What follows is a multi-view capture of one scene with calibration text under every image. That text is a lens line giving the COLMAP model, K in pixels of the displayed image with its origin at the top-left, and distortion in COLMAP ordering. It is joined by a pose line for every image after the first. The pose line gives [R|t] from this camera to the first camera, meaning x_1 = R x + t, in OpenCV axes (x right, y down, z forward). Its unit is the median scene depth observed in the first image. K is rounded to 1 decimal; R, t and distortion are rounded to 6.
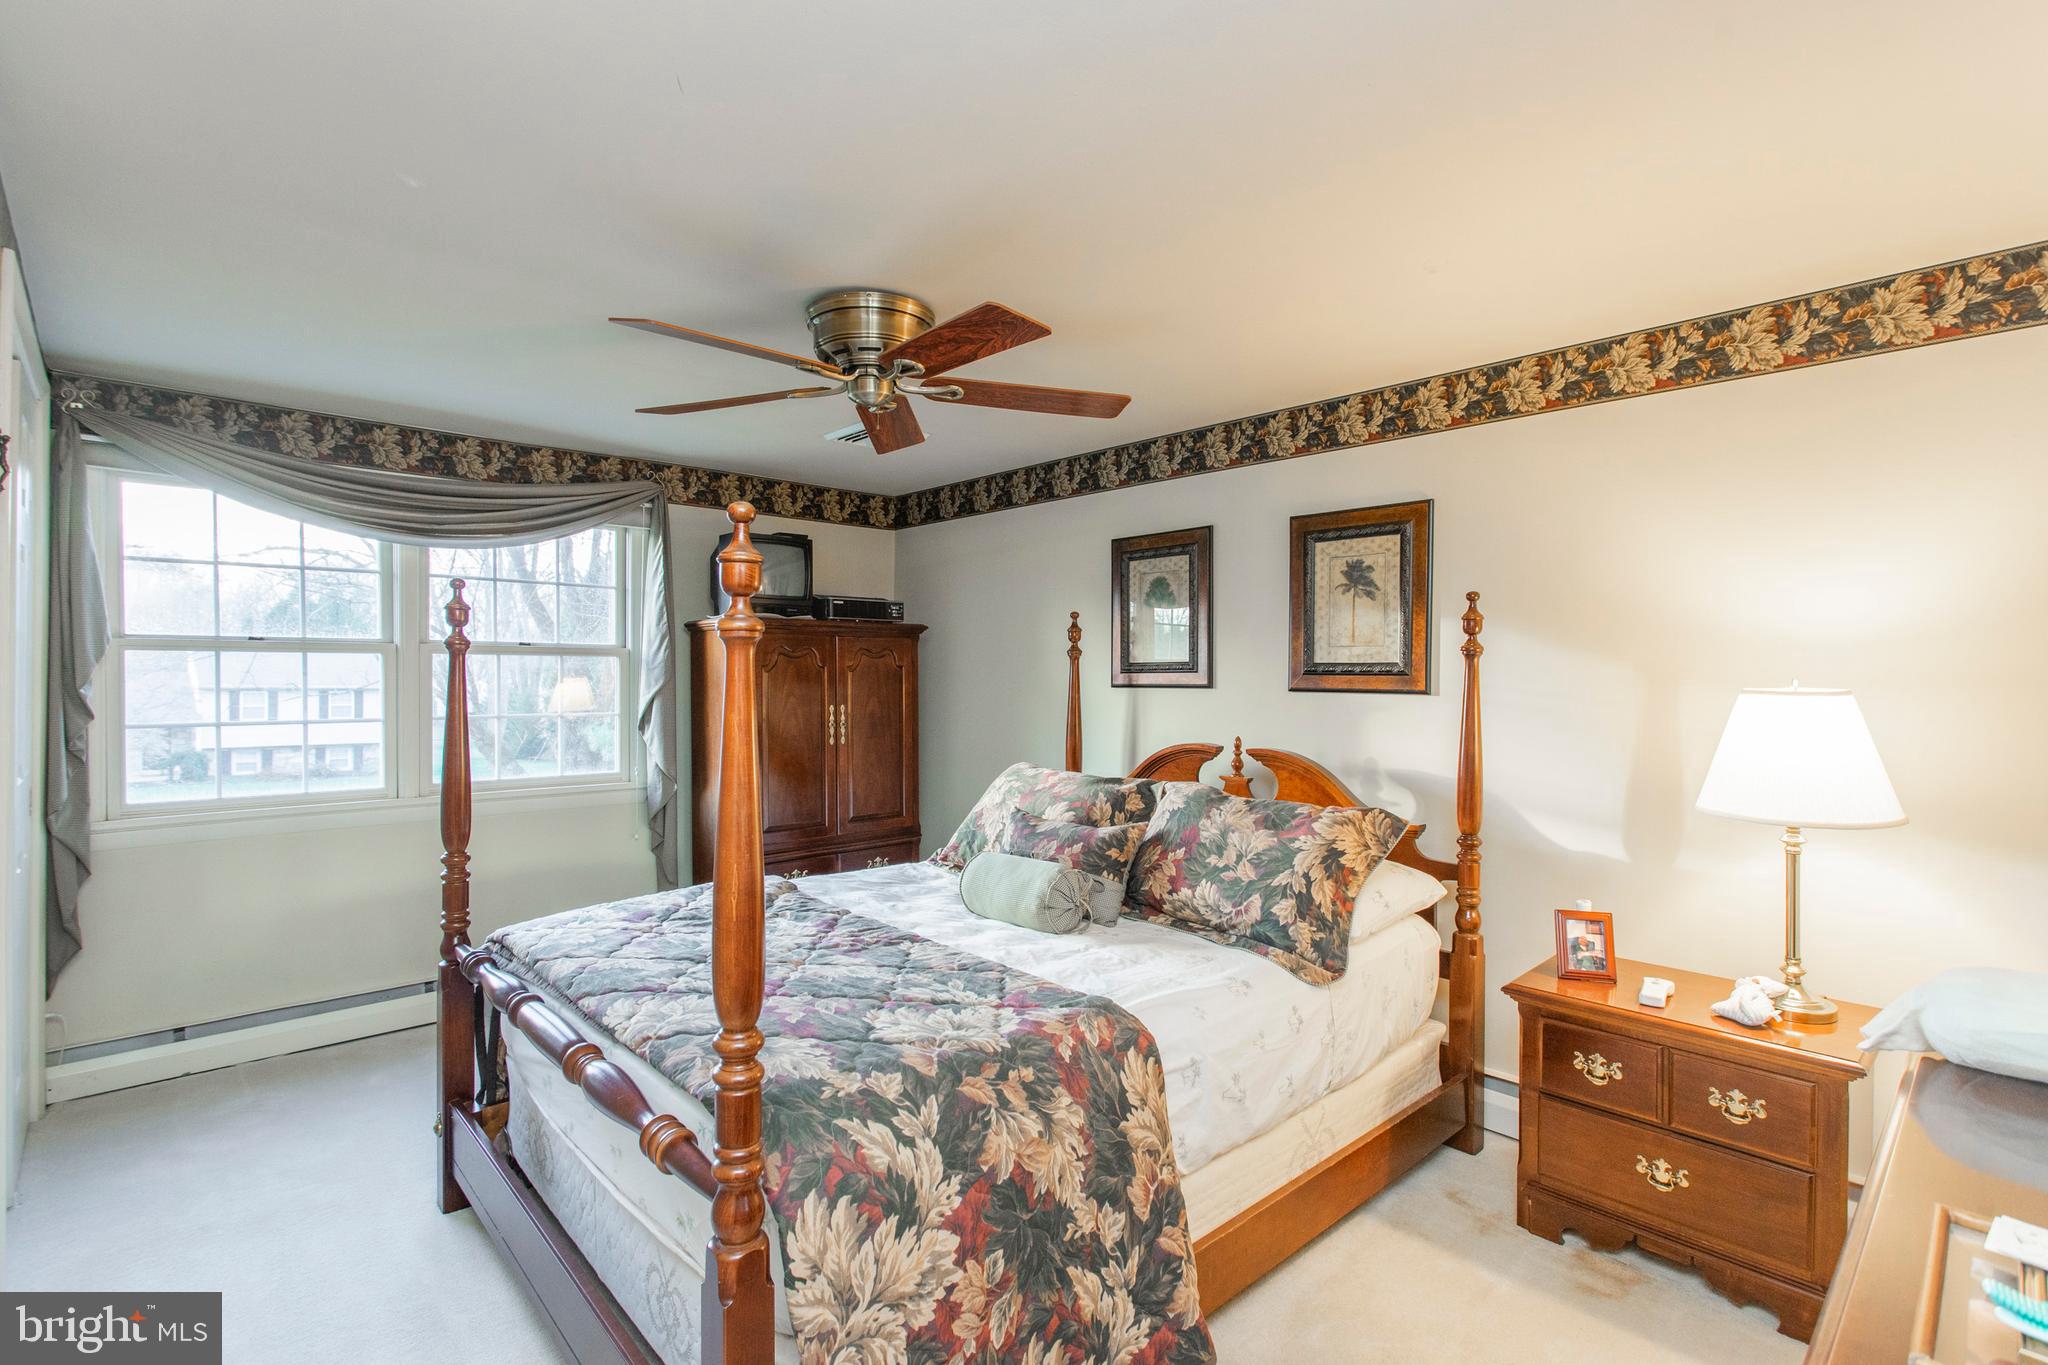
lens RADIAL K [[967.6, 0, 1017.3], [0, 967.6, 674.6], [0, 0, 1]] dist [-0.005079, 0.001200]
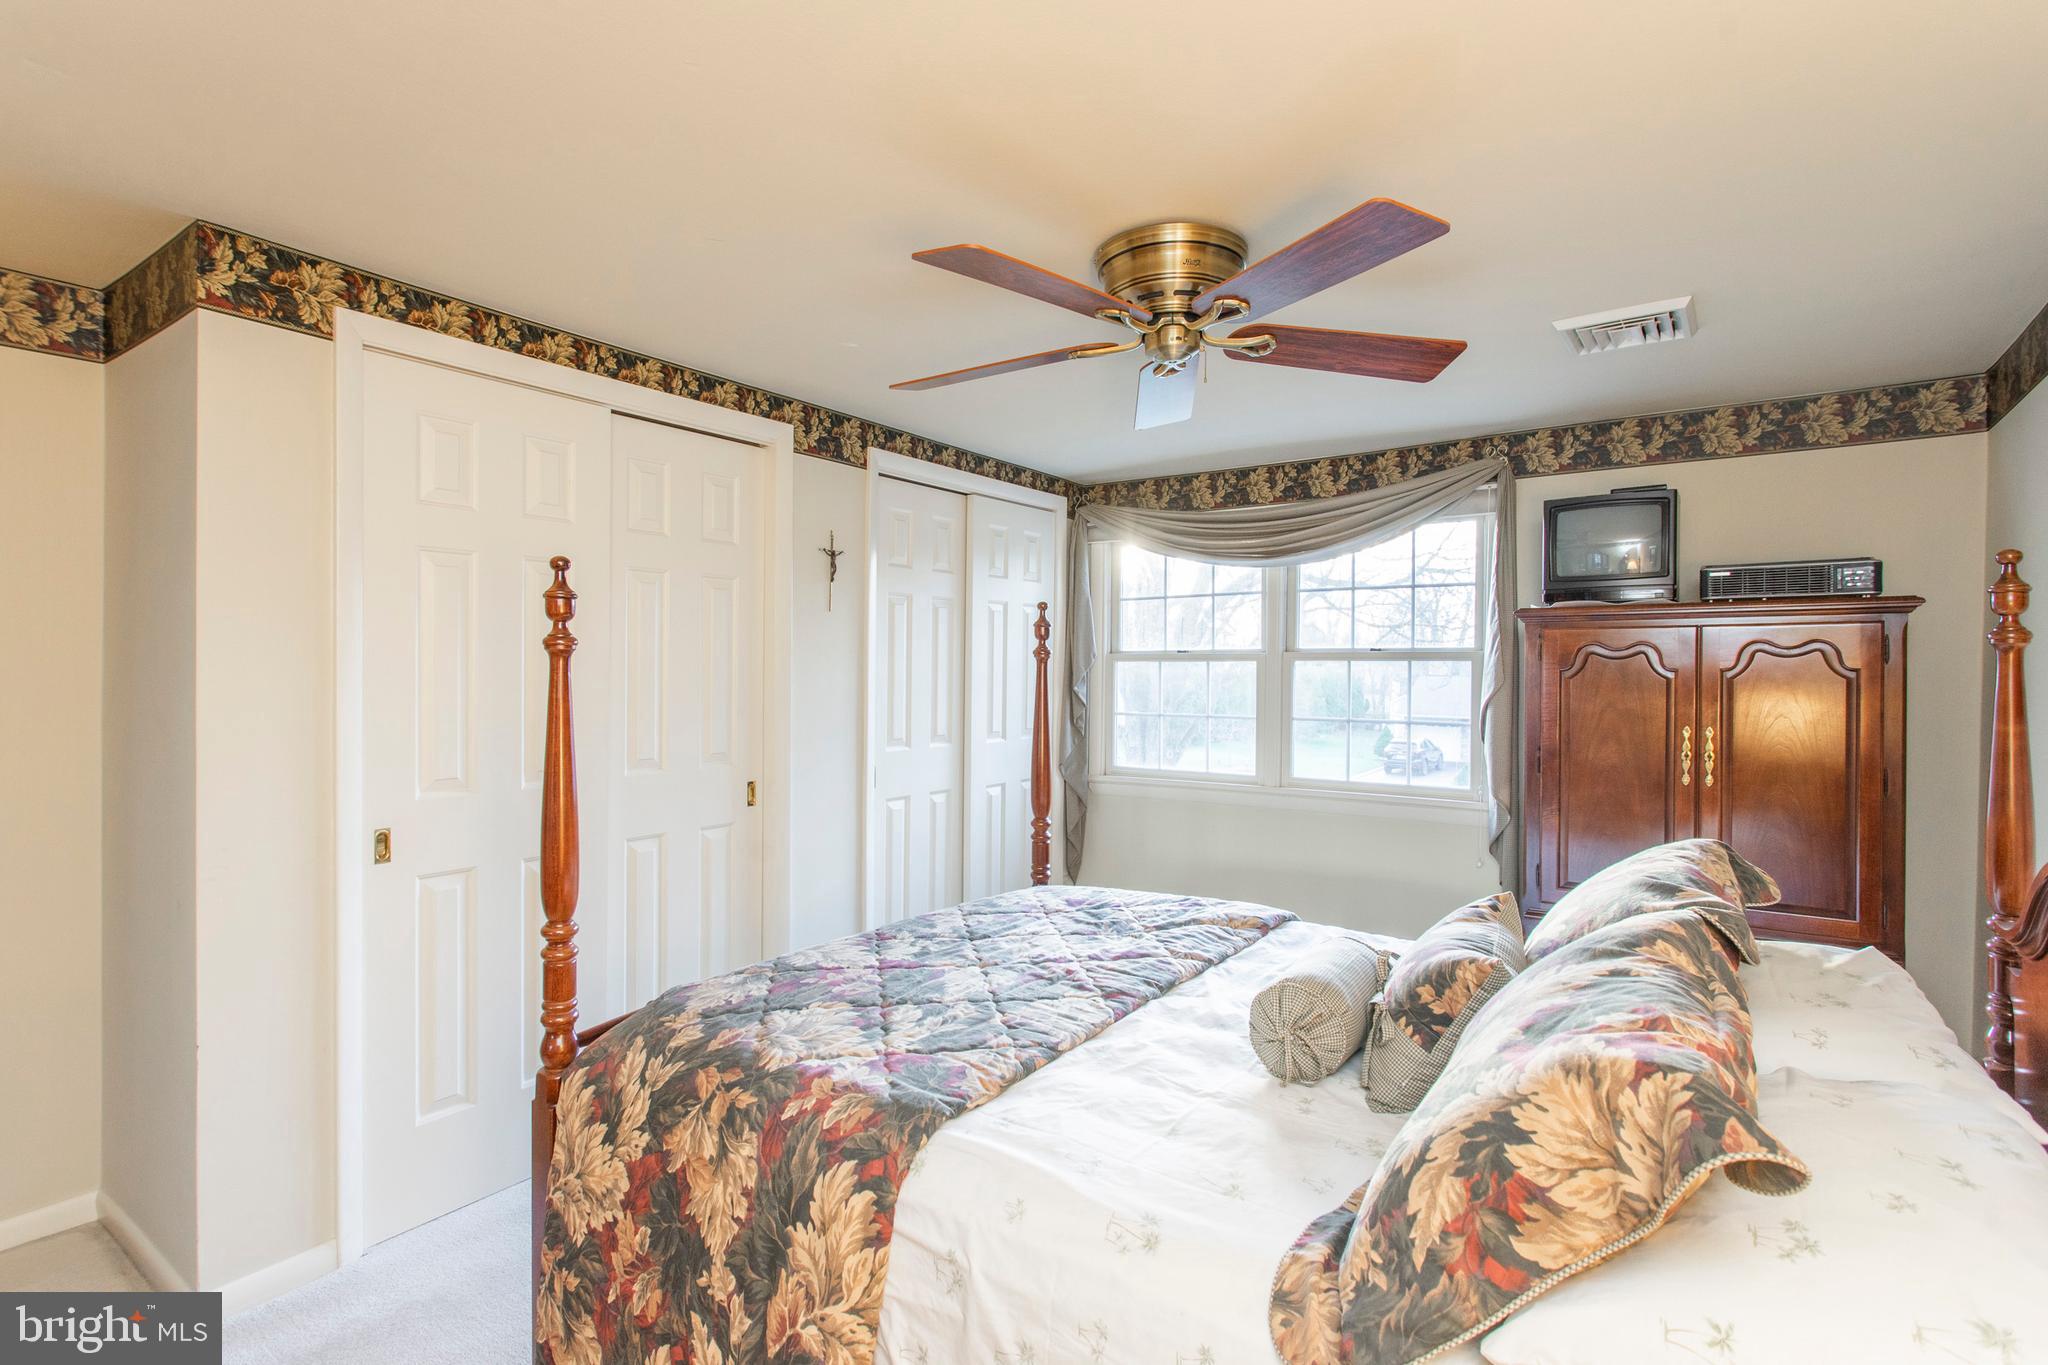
lens RADIAL K [[967.6, 0, 1017.3], [0, 967.6, 674.6], [0, 0, 1]] dist [-0.005079, 0.001200]
pose [[0.223622, -0.002023, -0.974674, 0.681917], [-0.006768, 0.999971, -0.003629, 0.000229], [0.974653, 0.007408, 0.223601, 0.721920]]
